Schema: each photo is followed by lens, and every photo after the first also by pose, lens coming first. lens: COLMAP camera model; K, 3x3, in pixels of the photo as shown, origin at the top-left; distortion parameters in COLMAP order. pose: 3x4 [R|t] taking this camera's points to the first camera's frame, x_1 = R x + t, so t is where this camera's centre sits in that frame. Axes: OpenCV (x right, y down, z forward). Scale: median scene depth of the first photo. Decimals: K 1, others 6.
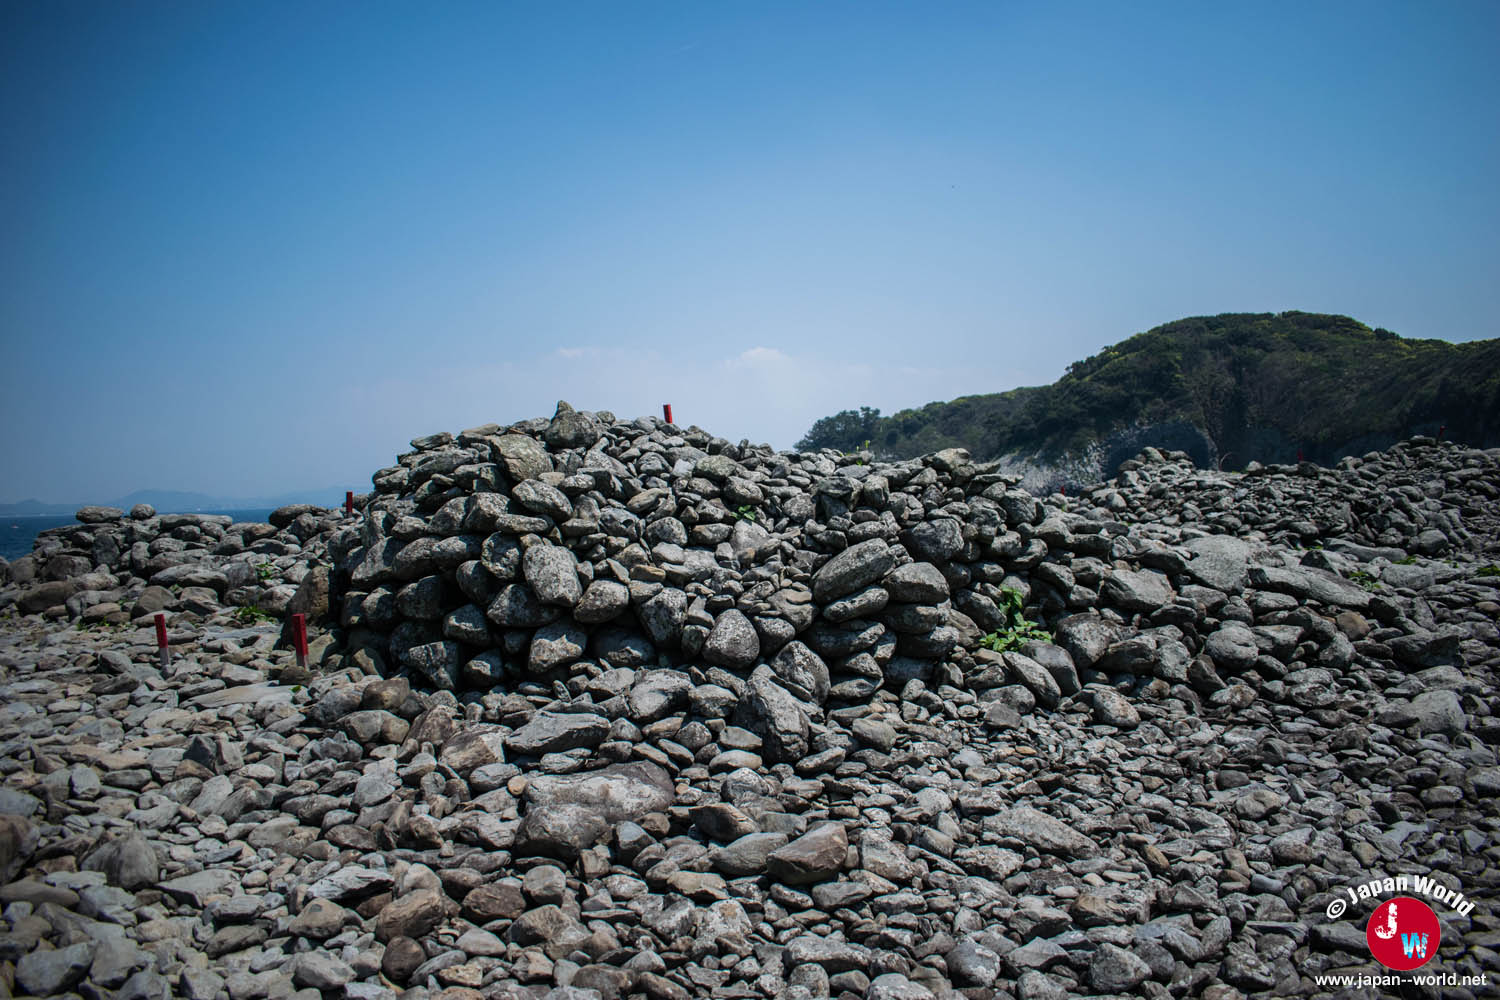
lens RADIAL K [[1172.9, 0, 750.6], [0, 1172.9, 496.5], [0, 0, 1]] dist [-0.088333, -0.001891]
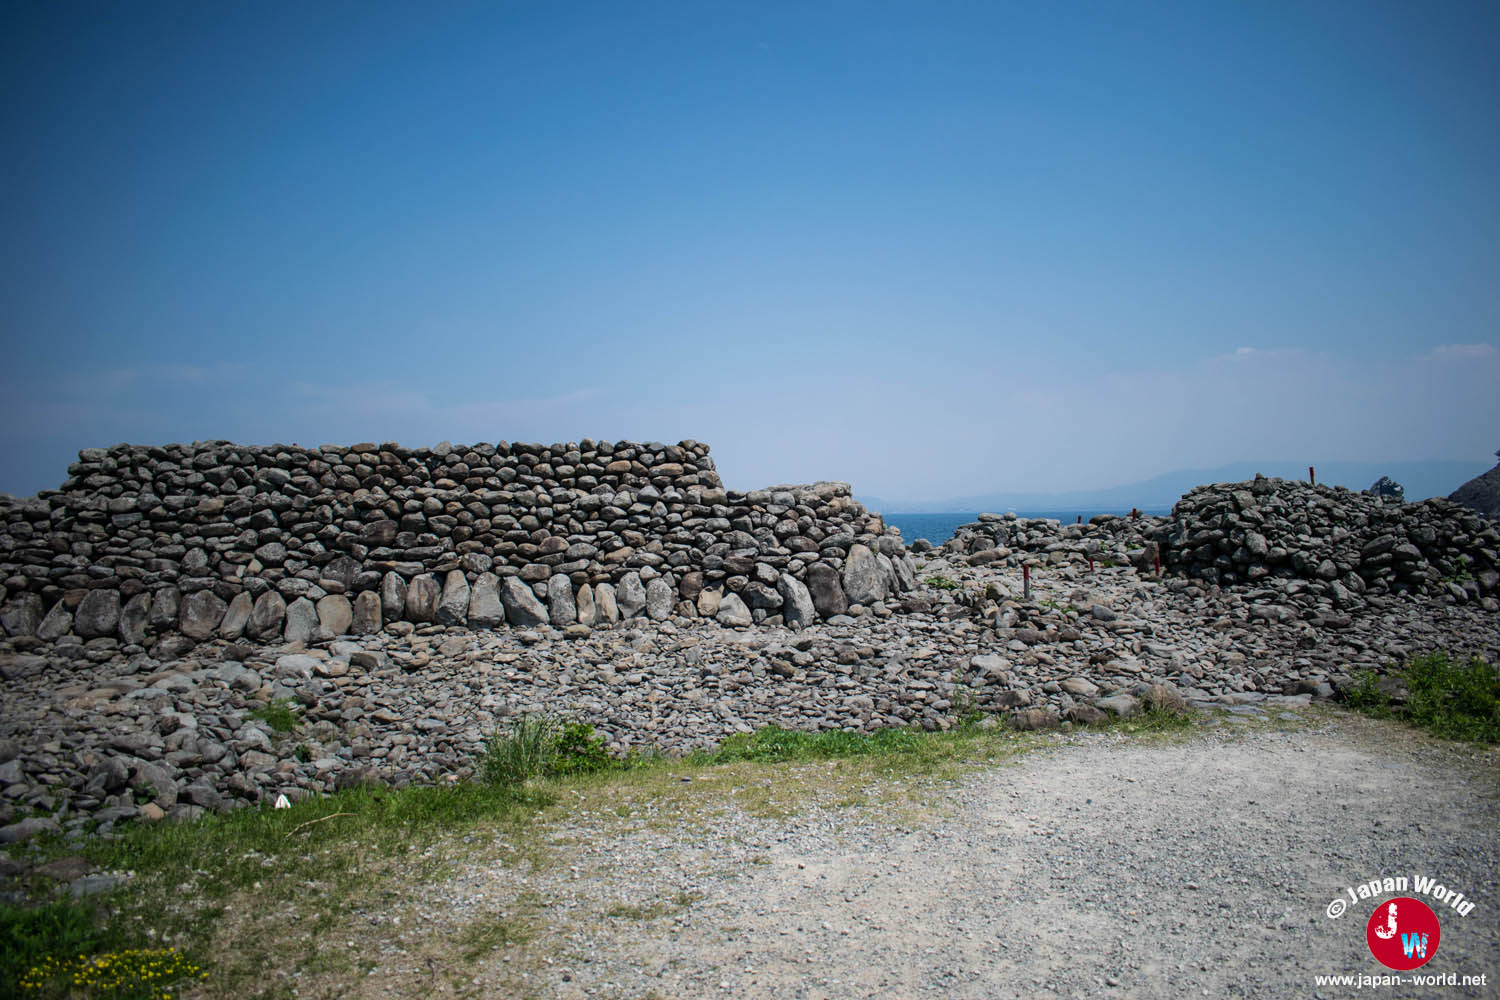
lens RADIAL K [[1172.9, 0, 750.0], [0, 1172.9, 504.2], [0, 0, 1]] dist [-0.088333, -0.001891]
pose [[0.851466, 0.014478, -0.524209, 0.218006], [-0.014181, 0.999889, 0.004583, -0.020240], [0.524217, 0.003531, 0.851577, -1.797835]]
